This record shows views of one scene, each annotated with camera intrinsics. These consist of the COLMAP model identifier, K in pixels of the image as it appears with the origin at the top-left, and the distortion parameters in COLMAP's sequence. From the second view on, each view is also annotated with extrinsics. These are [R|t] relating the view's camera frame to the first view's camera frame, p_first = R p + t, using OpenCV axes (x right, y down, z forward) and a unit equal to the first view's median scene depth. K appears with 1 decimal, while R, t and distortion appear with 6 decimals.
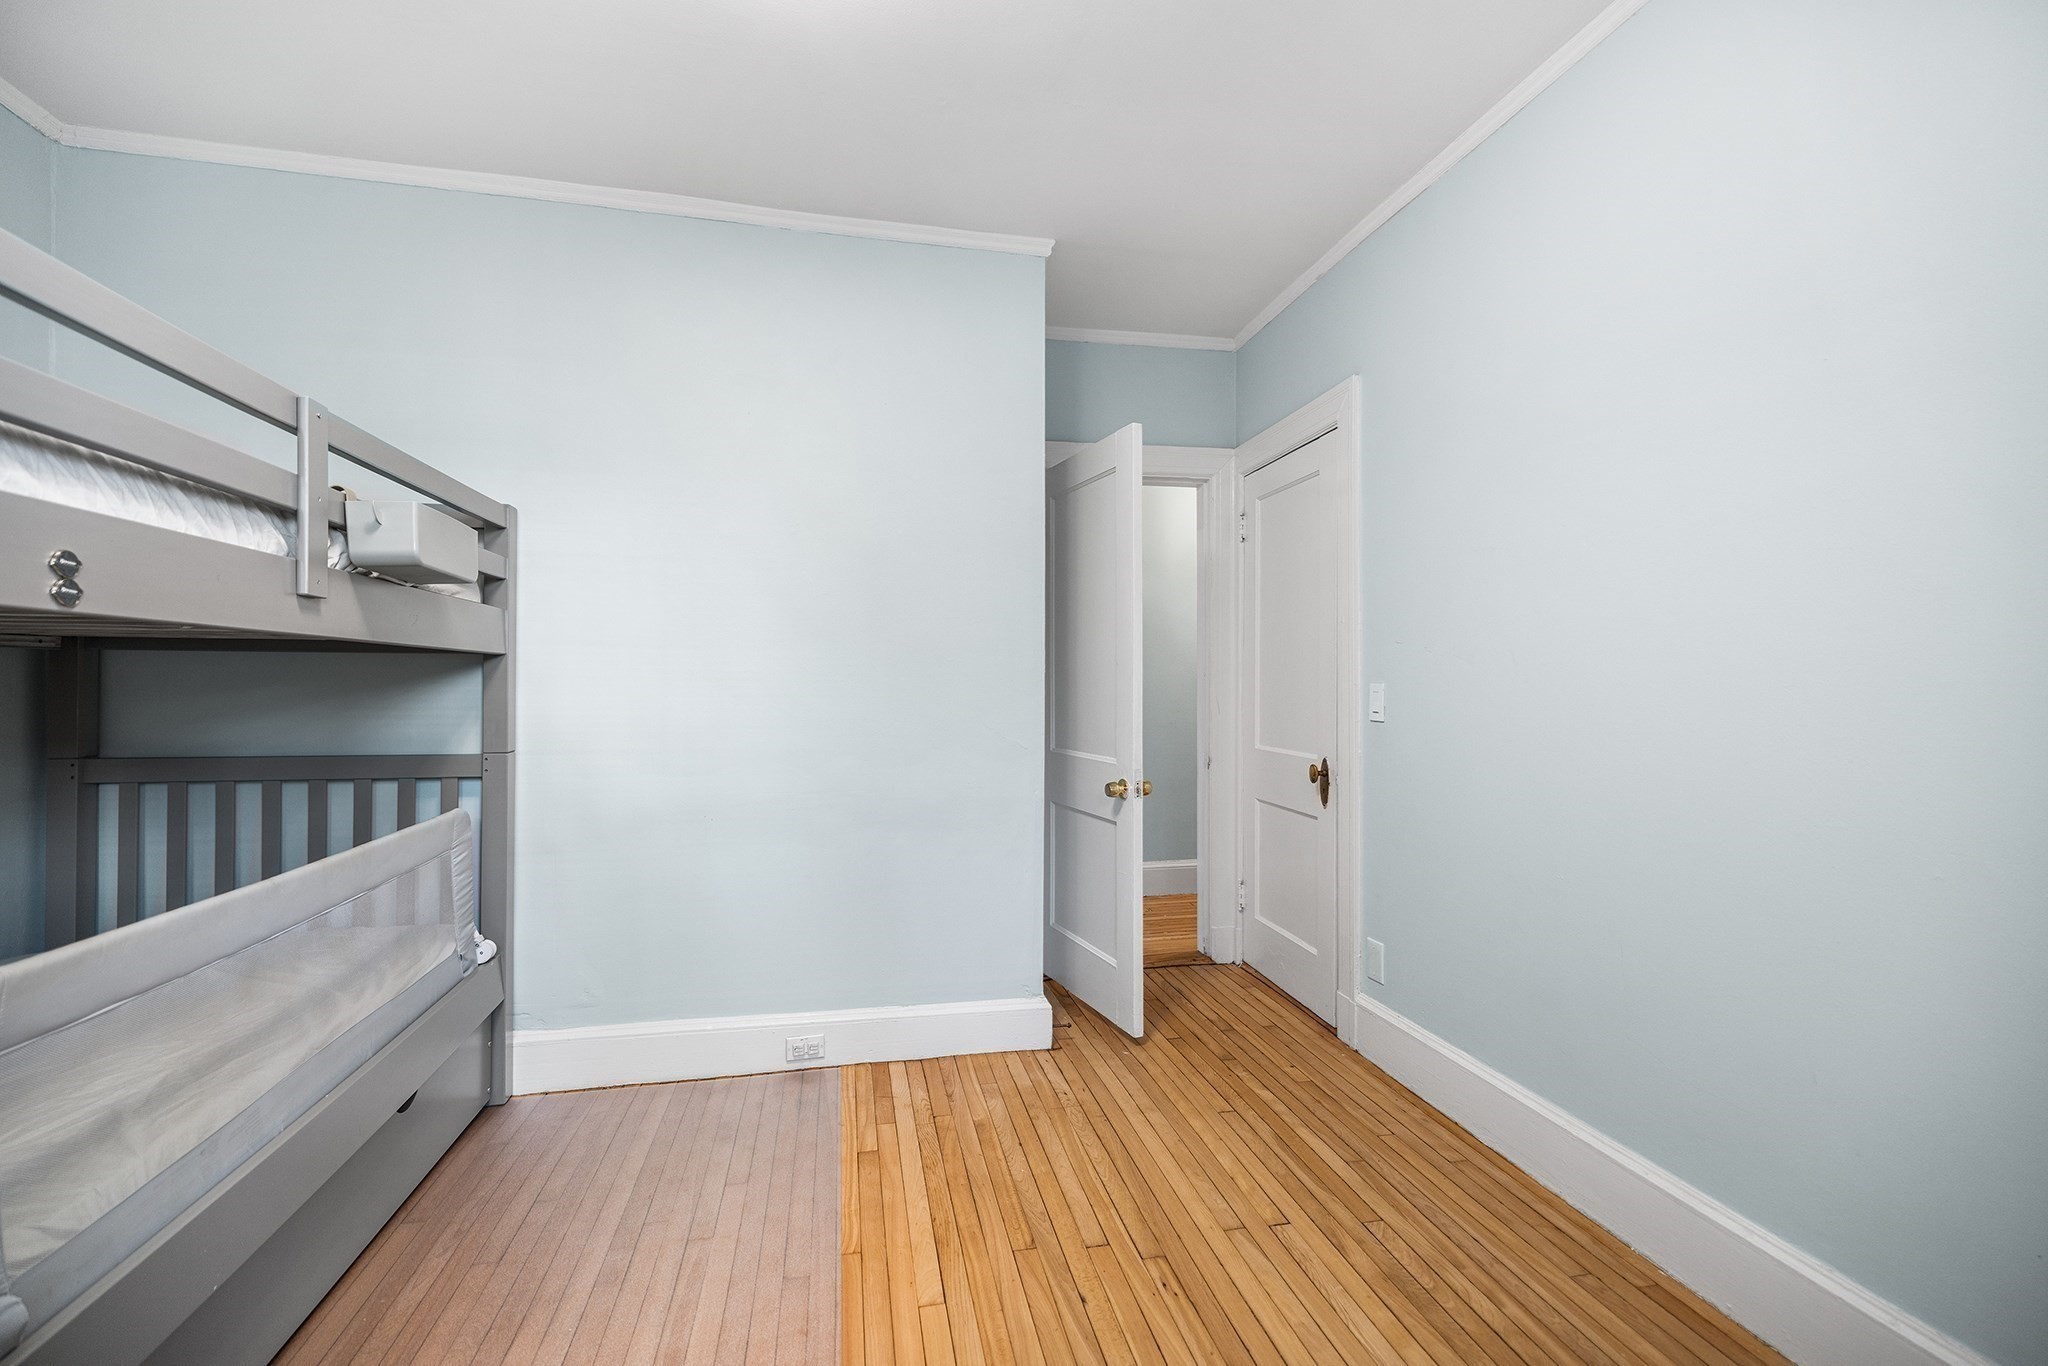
lens RADIAL K [[856.4, 0, 1023.0], [0, 856.4, 678.1], [0, 0, 1]] dist [-0.000844, -0.000258]
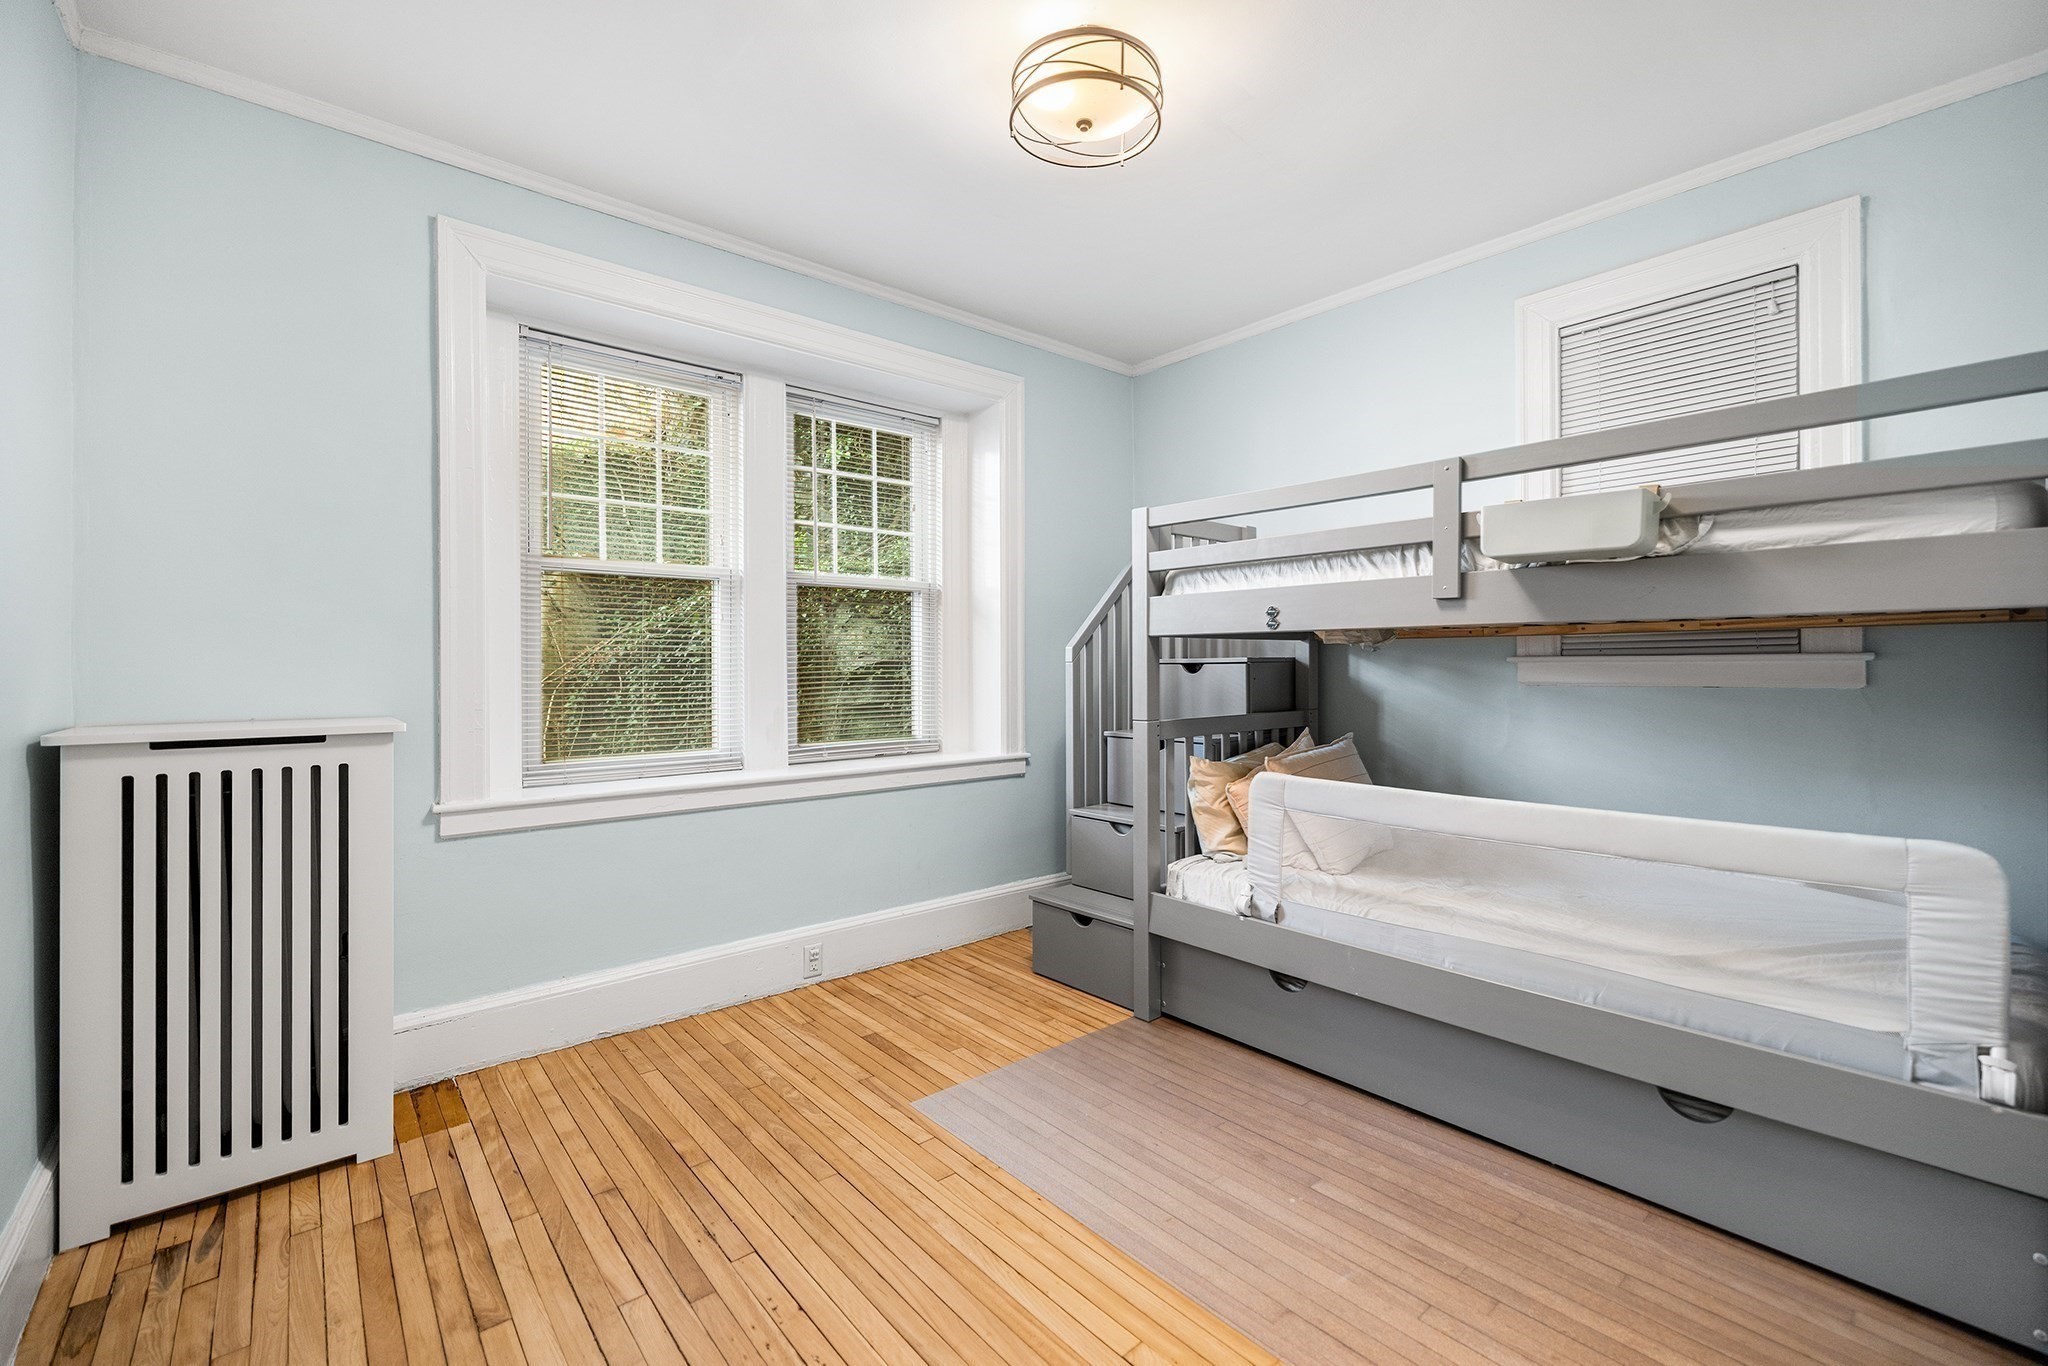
lens RADIAL K [[863.5, 0, 1018.0], [0, 863.5, 680.2], [0, 0, 1]] dist [-0.000947, -0.000308]
pose [[-0.878467, 0.013579, -0.477610, 0.301148], [0.007650, 0.999868, 0.014357, 0.008524], [0.477742, 0.008958, -0.878455, 1.225071]]
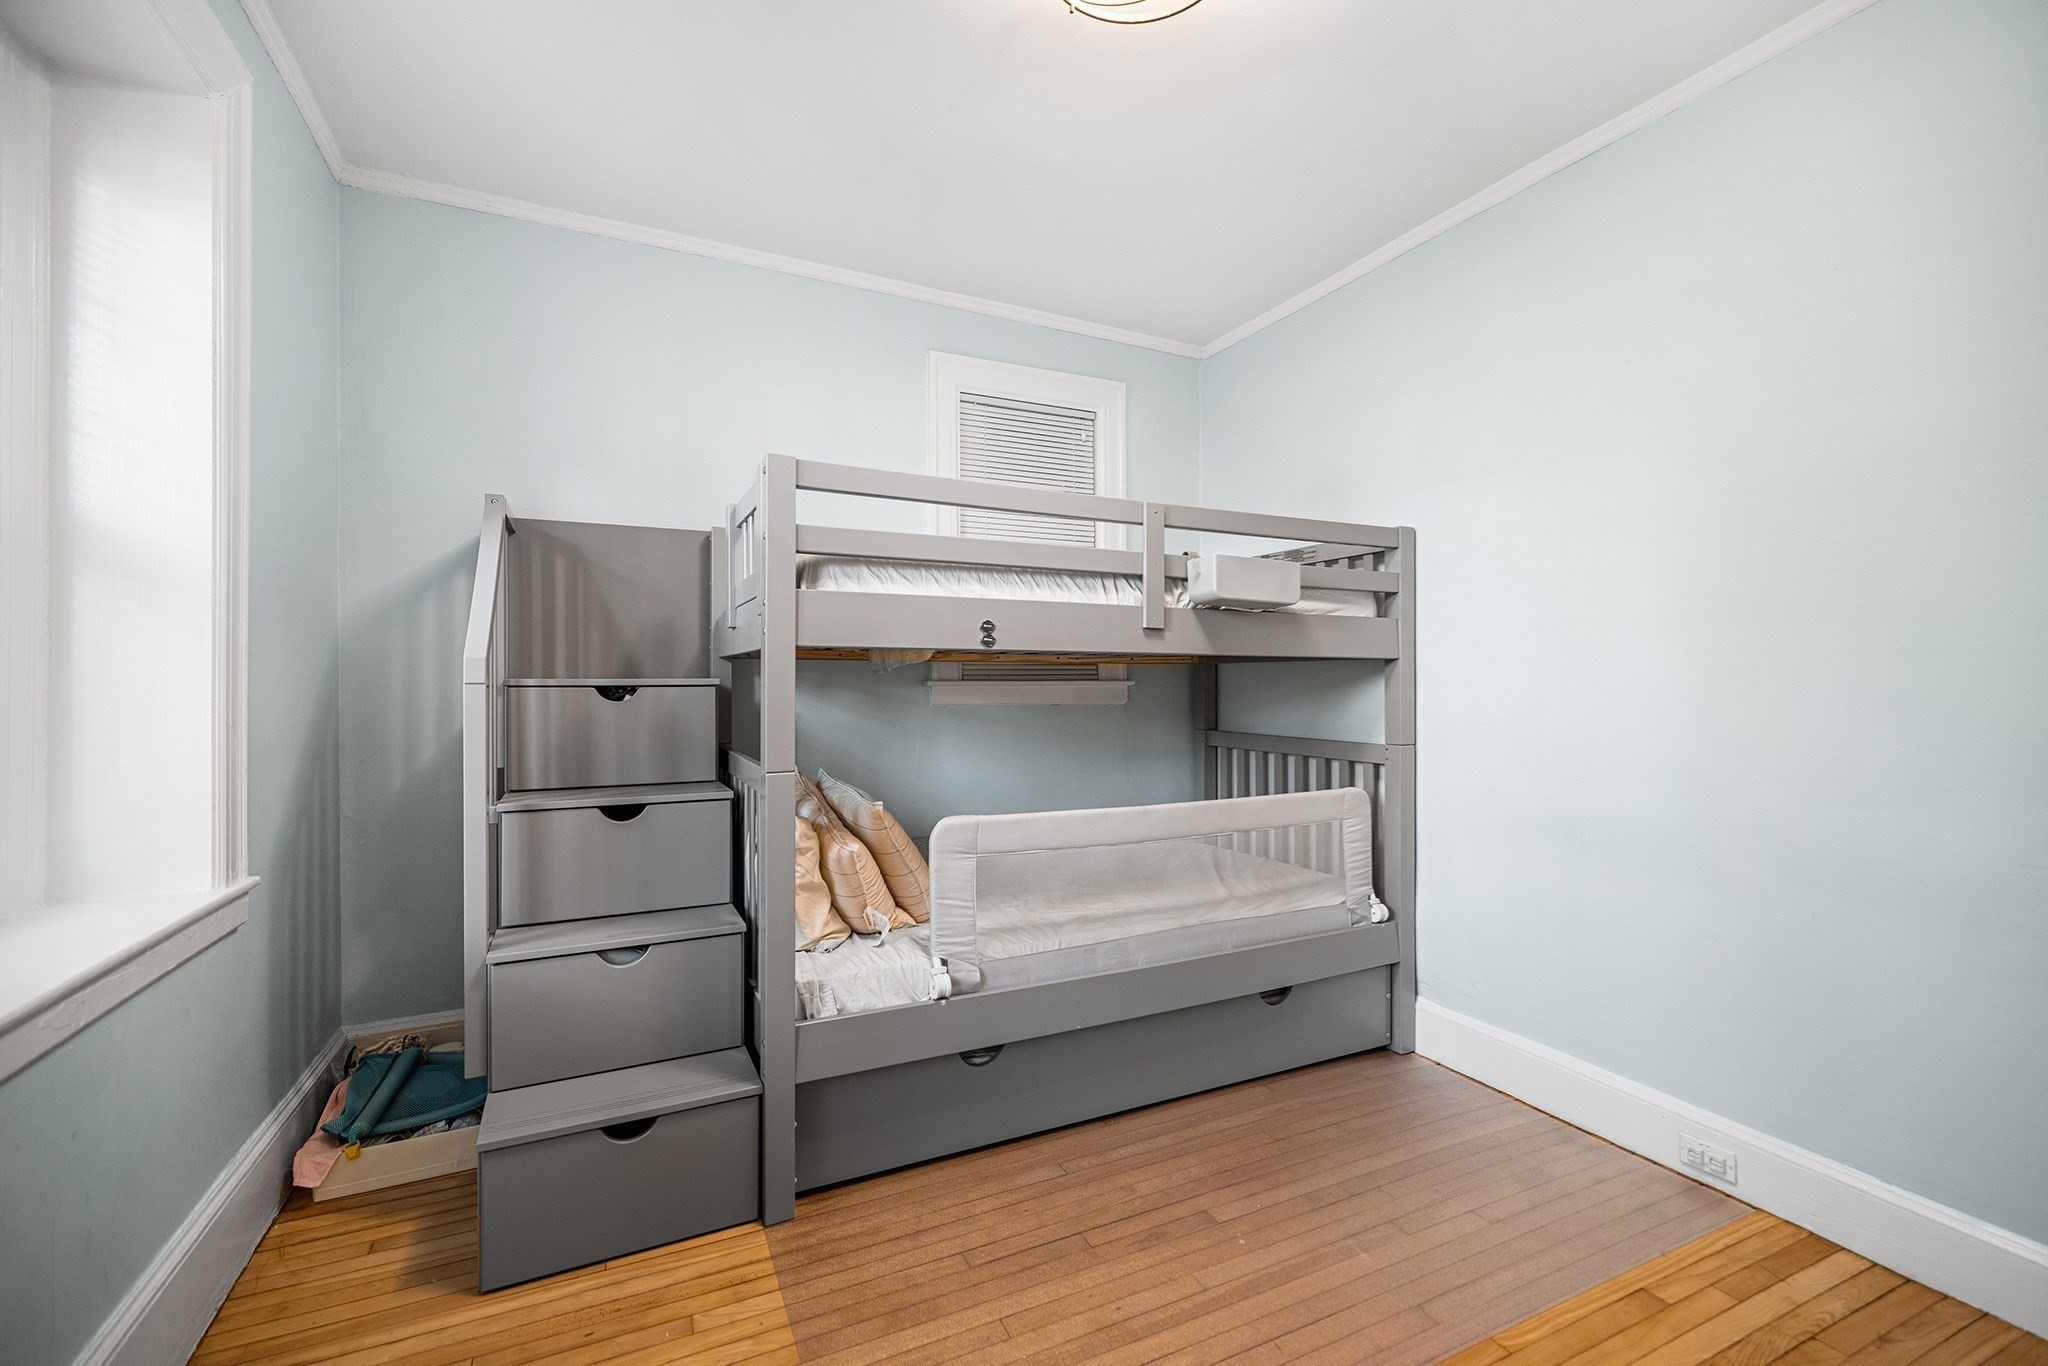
lens RADIAL K [[863.5, 0, 1018.0], [0, 863.5, 680.2], [0, 0, 1]] dist [-0.000947, -0.000308]
pose [[0.231171, -0.003850, -0.972906, 0.413534], [0.005016, 0.999984, -0.002765, 0.001623], [0.972900, -0.004241, 0.231186, 0.253634]]
